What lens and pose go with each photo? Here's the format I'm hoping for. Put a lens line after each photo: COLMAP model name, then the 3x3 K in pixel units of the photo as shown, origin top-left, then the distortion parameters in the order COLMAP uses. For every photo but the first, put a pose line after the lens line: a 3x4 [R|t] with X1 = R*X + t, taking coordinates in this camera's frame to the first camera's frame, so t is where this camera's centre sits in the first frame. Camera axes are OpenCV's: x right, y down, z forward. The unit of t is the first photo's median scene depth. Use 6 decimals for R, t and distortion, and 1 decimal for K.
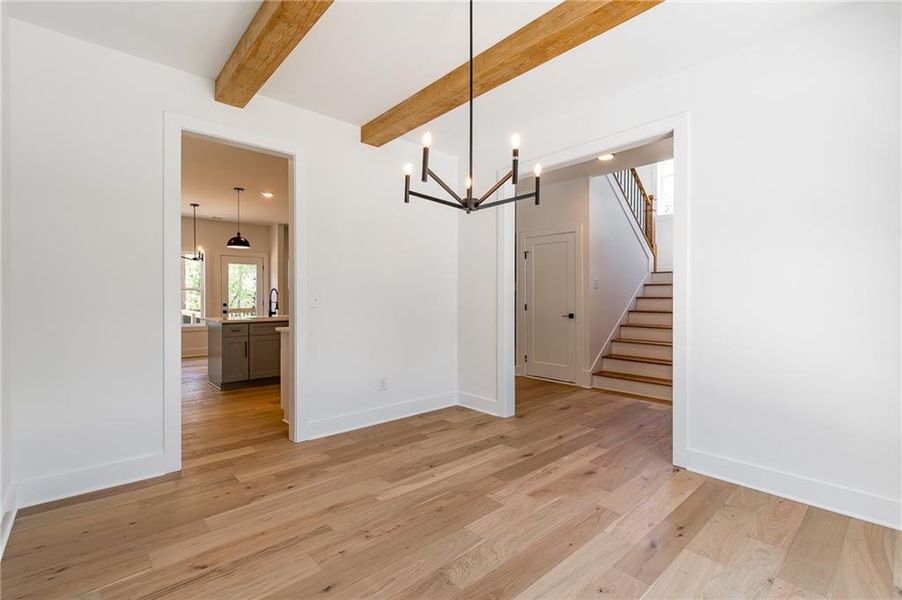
lens RADIAL K [[410.4, 0, 448.8], [0, 410.4, 297.5], [0, 0, 1]] dist [-0.007438, 0.000510]
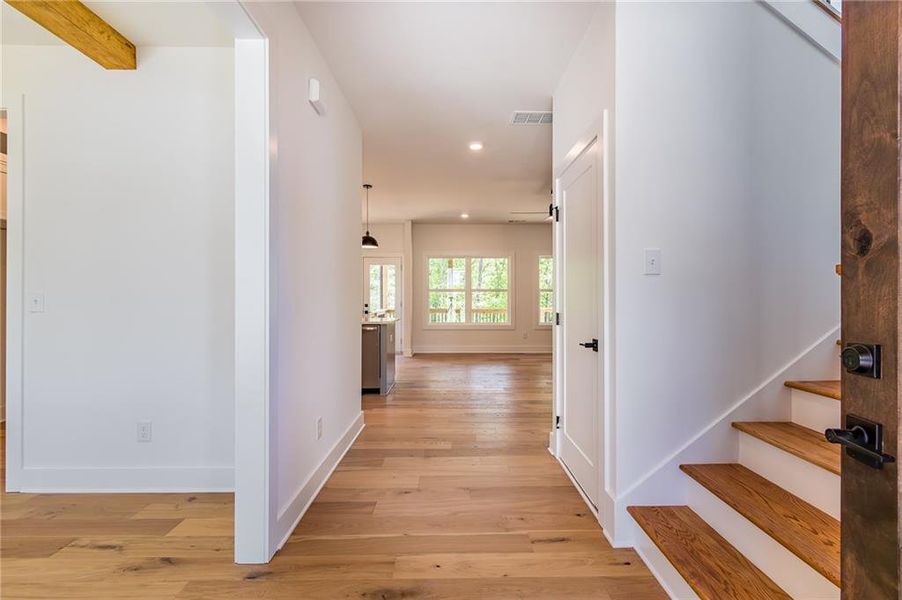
lens RADIAL K [[410.4, 0, 451.9], [0, 410.4, 302.0], [0, 0, 1]] dist [-0.007438, 0.000510]
pose [[0.760193, 0.008601, -0.649640, 0.601413], [-0.004760, 0.999959, 0.007669, 0.001842], [0.649680, -0.002737, 0.760203, 0.808151]]
